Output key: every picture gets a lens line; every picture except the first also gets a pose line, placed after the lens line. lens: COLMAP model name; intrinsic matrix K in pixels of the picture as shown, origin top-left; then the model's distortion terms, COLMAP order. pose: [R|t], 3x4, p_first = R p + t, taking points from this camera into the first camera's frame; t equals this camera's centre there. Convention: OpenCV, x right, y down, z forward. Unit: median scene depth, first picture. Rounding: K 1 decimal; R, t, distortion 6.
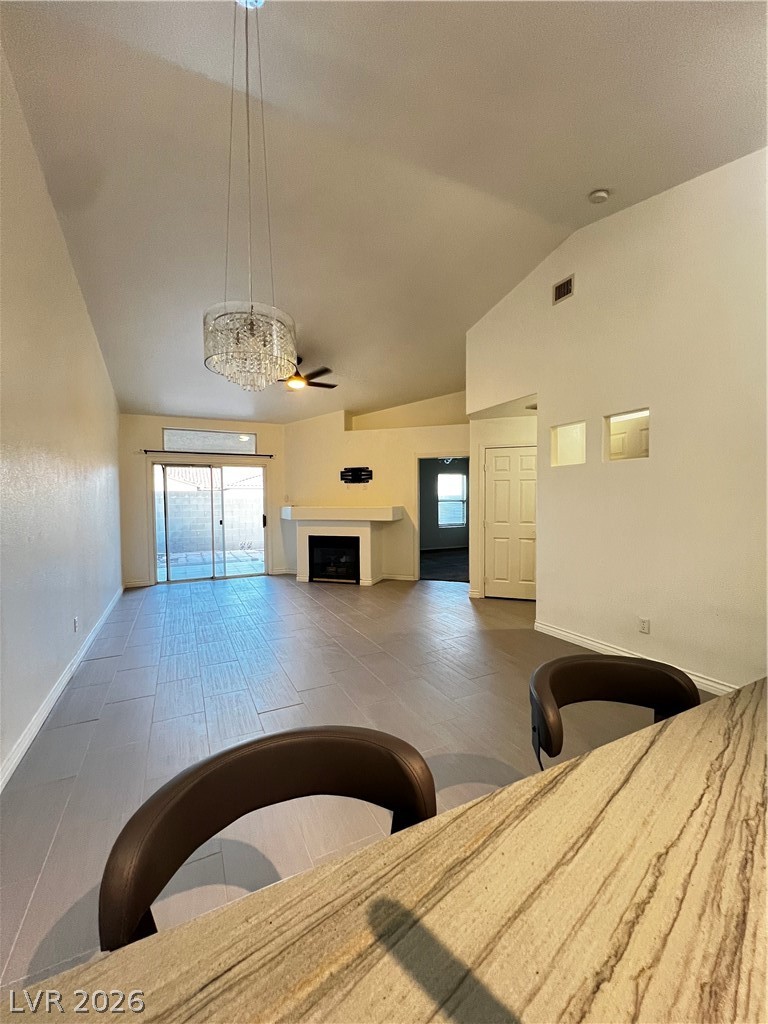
lens RADIAL K [[410.7, 0, 384.0], [0, 410.7, 512.0], [0, 0, 1]] dist [0.000217, -0.000062]
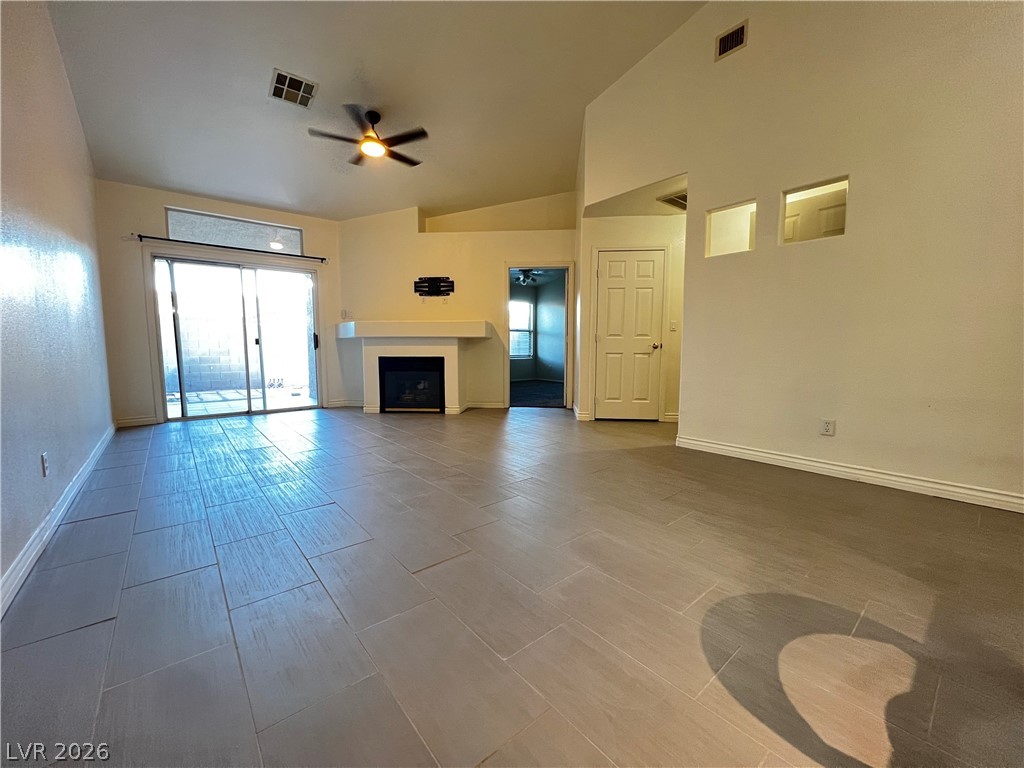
lens RADIAL K [[411.3, 0, 512.0], [0, 411.3, 384.0], [0, 0, 1]] dist [-0.003932, -0.000154]
pose [[0.973621, -0.013442, 0.227776, -0.114878], [-0.001016, 0.997998, 0.063240, 0.060941], [-0.228170, -0.061803, 0.971658, 0.141556]]
